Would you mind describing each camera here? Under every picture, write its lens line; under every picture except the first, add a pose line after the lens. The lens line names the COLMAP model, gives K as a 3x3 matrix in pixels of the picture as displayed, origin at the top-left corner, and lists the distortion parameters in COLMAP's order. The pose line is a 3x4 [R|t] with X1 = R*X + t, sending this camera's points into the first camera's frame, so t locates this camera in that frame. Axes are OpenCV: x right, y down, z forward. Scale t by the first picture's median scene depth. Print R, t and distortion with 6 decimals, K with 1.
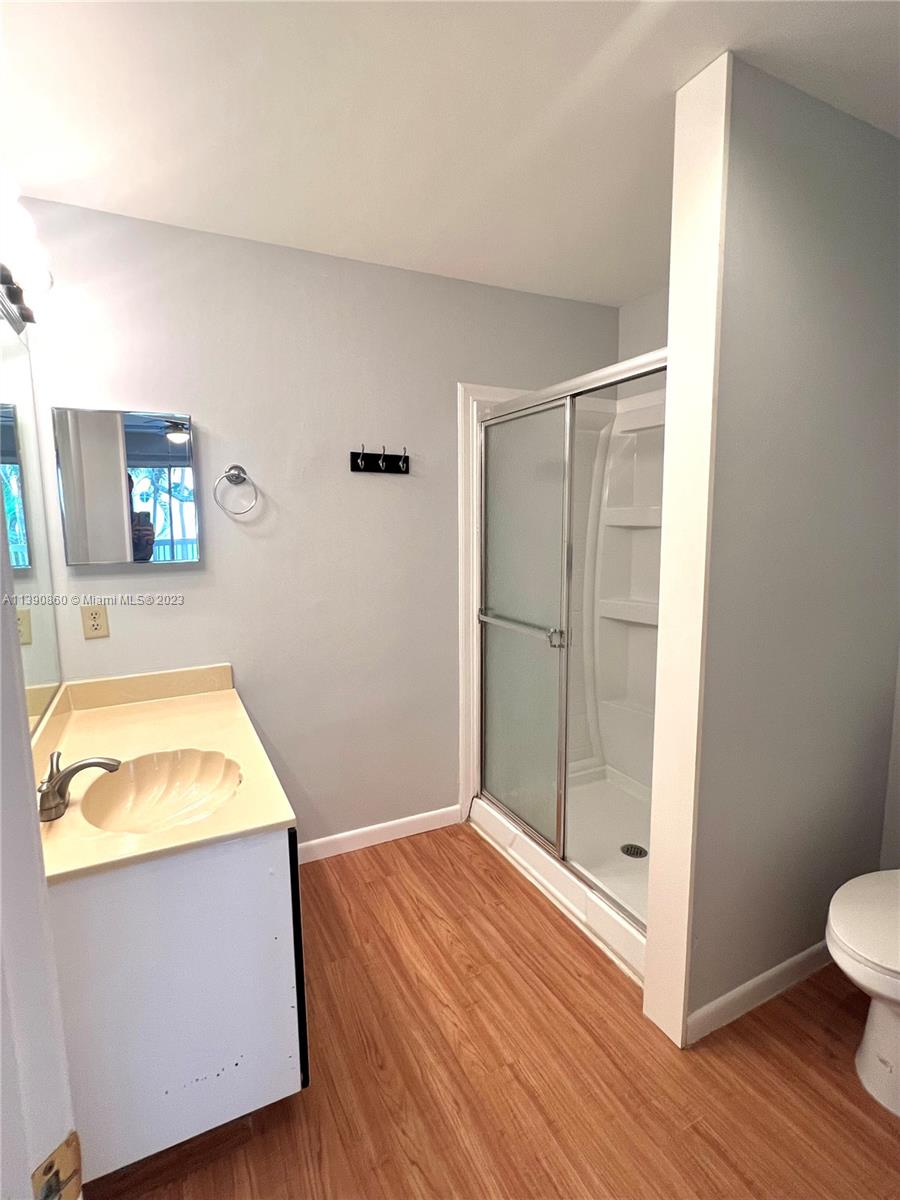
lens RADIAL K [[589.0, 0, 452.2], [0, 589.0, 598.7], [0, 0, 1]] dist [0.000472, 0.000506]
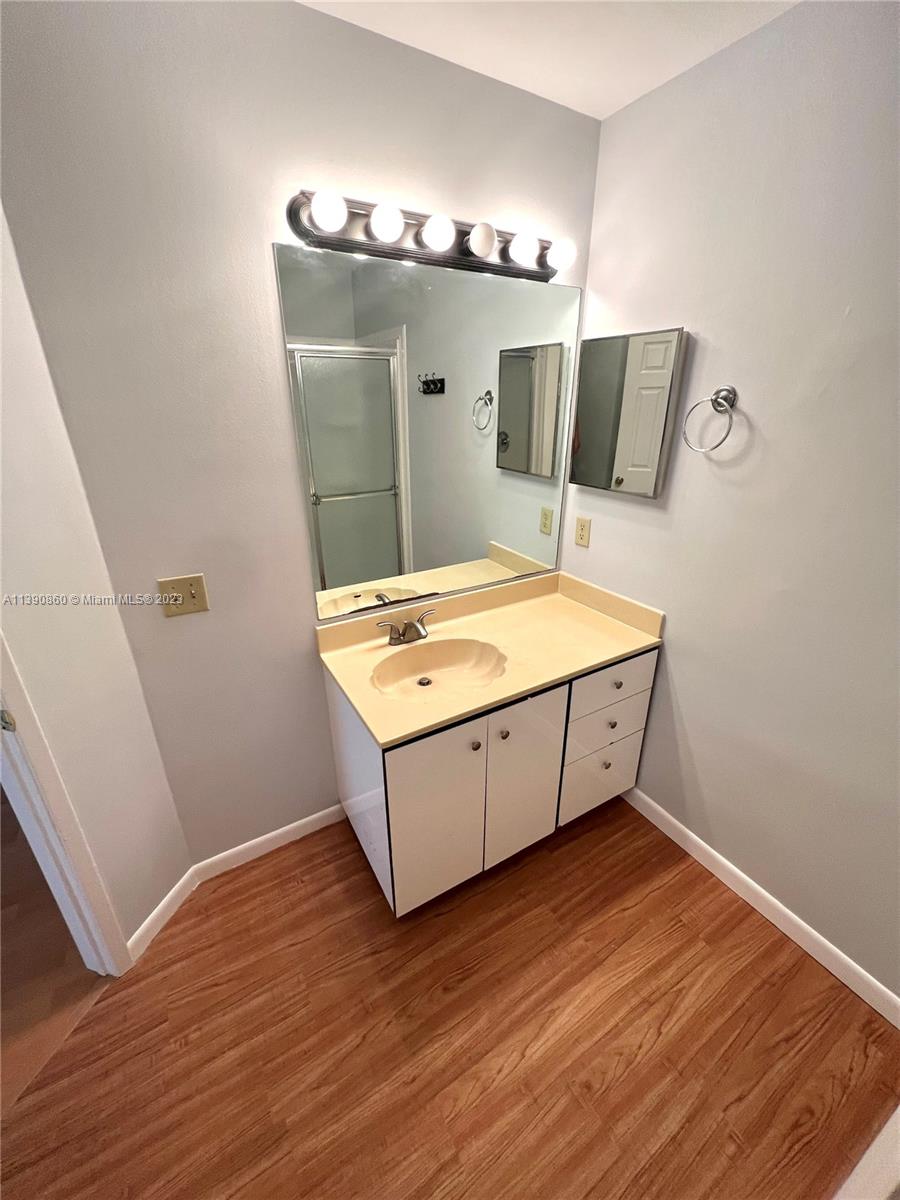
lens RADIAL K [[478.9, 0, 453.3], [0, 478.9, 596.8], [0, 0, 1]] dist [-0.000990, 0.000126]
pose [[0.070061, 0.389910, -0.918184, 0.331818], [-0.136274, 0.915558, 0.378396, -0.179504], [0.988191, 0.098614, 0.117279, 0.653325]]
